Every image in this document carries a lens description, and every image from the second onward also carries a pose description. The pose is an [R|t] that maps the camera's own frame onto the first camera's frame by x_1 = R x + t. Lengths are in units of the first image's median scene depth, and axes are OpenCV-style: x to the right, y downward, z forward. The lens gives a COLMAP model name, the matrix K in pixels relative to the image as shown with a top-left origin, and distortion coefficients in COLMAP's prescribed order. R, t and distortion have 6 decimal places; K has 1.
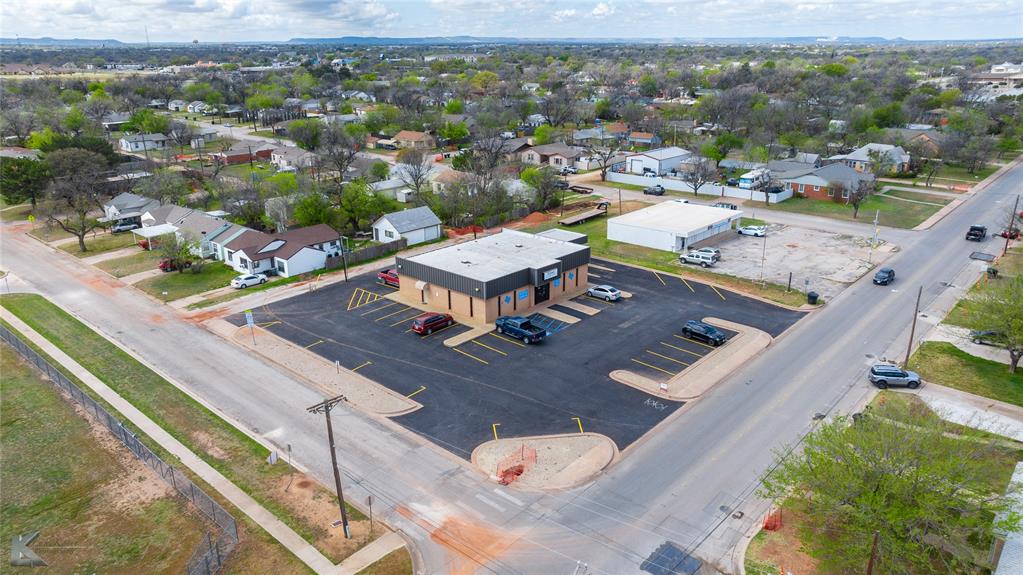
lens RADIAL K [[722.9, 0, 519.0], [0, 722.9, 286.5], [0, 0, 1]] dist [-0.037311, 0.042950]
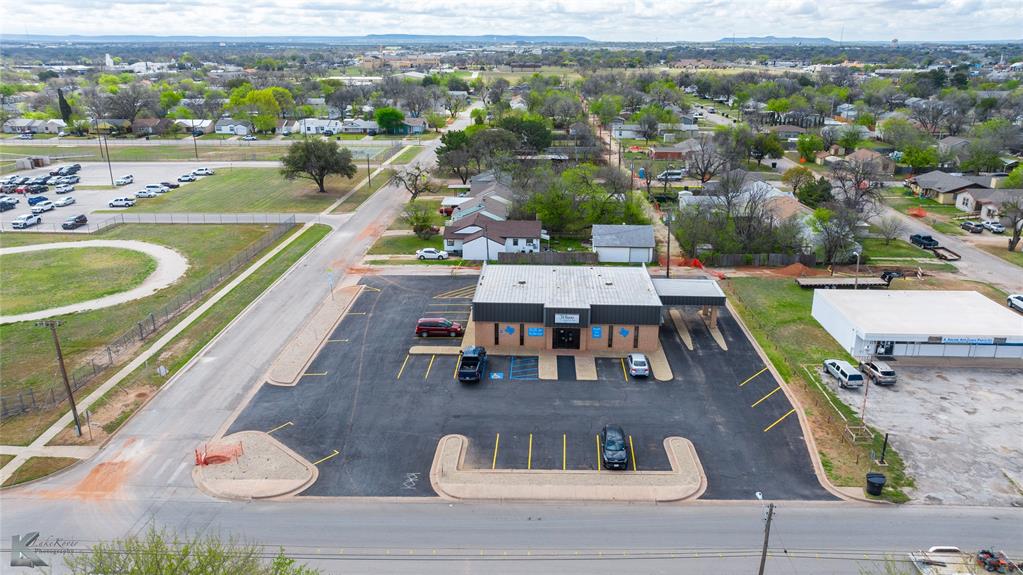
lens RADIAL K [[734.4, 0, 518.3], [0, 734.4, 288.9], [0, 0, 1]] dist [-0.035362, 0.065636]
pose [[0.637705, 0.252472, -0.727729, 0.602299], [-0.253317, 0.960948, 0.111402, -0.127337], [0.727436, 0.113304, 0.676757, 0.357949]]
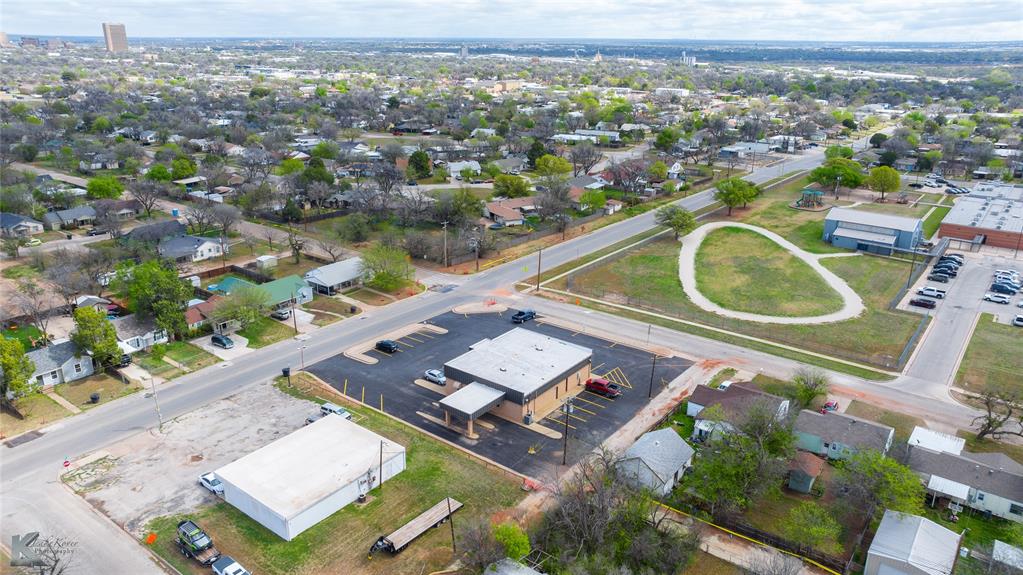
lens RADIAL K [[714.7, 0, 511.5], [0, 714.7, 287.5], [0, 0, 1]] dist [-0.033610, 0.034632]
pose [[-0.996935, 0.021818, -0.075132, 0.075926], [-0.029199, 0.787179, 0.616032, -0.942440], [0.072583, 0.616338, -0.784130, 1.957908]]
